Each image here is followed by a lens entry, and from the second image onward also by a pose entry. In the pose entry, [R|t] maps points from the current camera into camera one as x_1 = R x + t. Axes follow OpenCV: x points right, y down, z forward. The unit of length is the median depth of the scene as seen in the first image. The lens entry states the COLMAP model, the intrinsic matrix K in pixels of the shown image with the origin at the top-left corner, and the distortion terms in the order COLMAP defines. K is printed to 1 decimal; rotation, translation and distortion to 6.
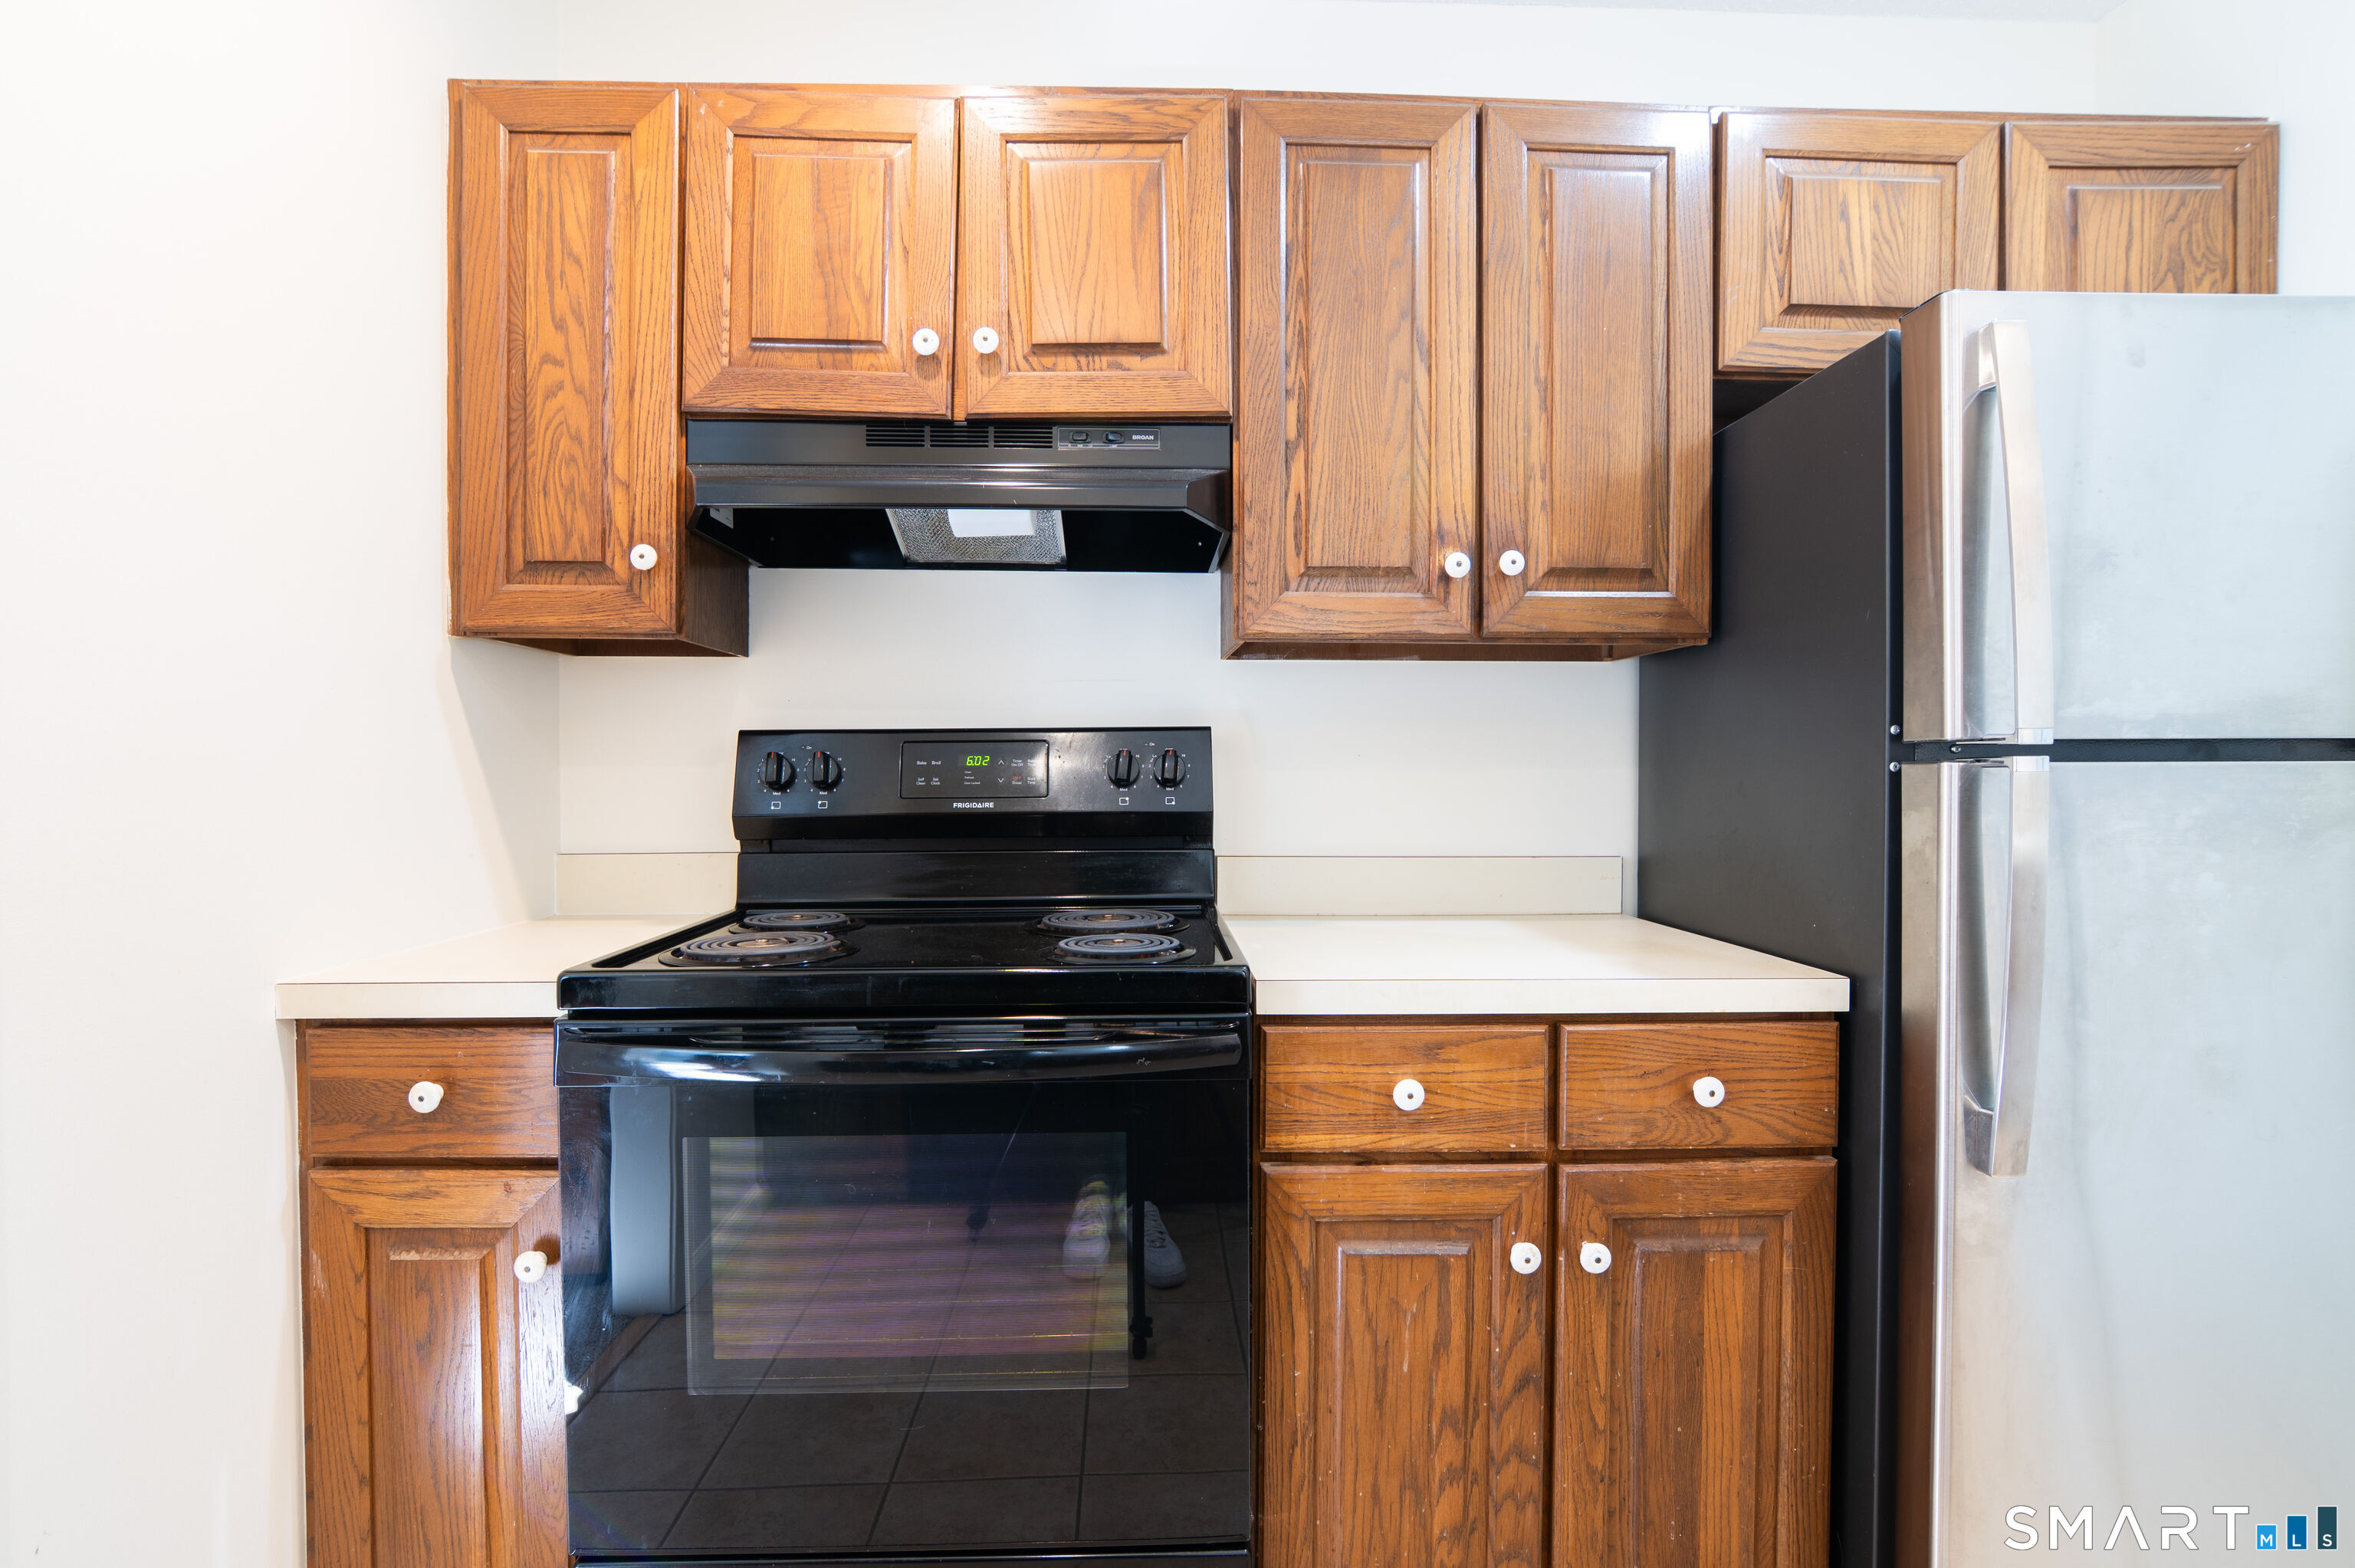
lens RADIAL K [[1151.5, 0, 1166.3], [0, 1151.5, 787.5], [0, 0, 1]] dist [-0.031666, 0.009114]
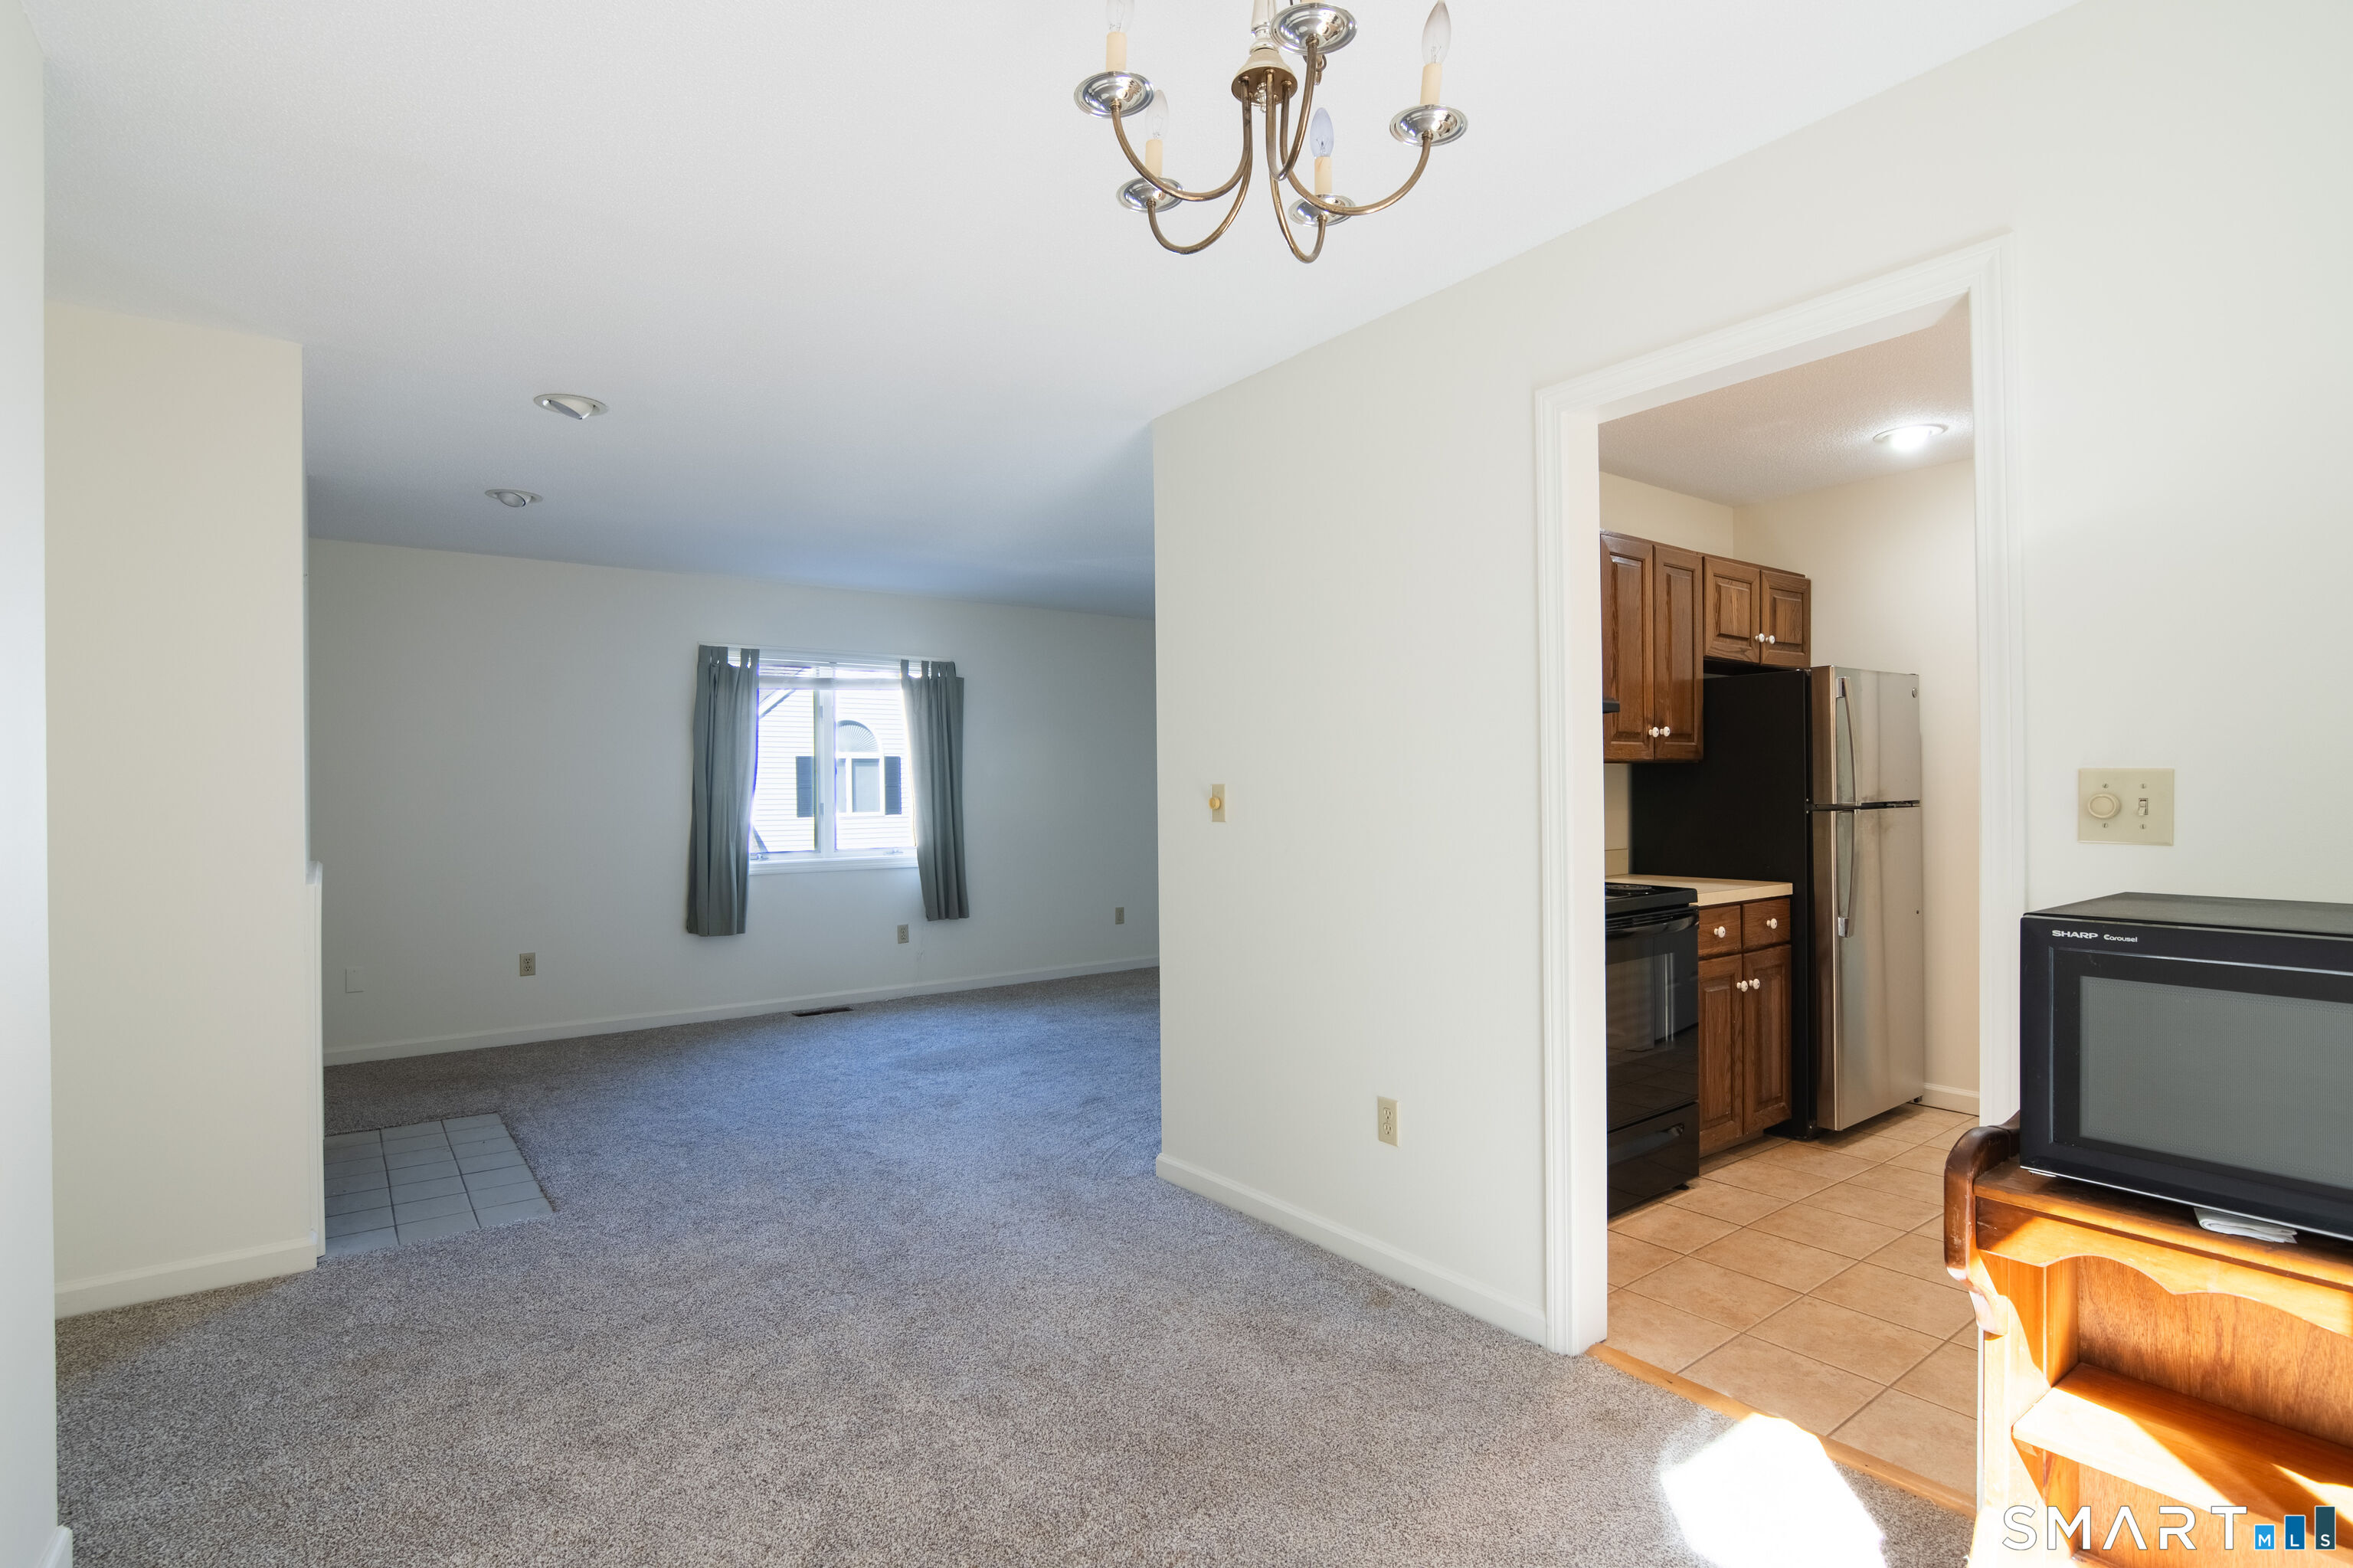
lens RADIAL K [[1150.7, 0, 1165.3], [0, 1150.7, 787.5], [0, 0, 1]] dist [-0.031666, 0.009114]
pose [[0.825128, -0.008708, 0.564879, -2.457610], [0.014191, 0.999885, -0.005315, -0.092220], [-0.564768, 0.012402, 0.825157, -0.544719]]
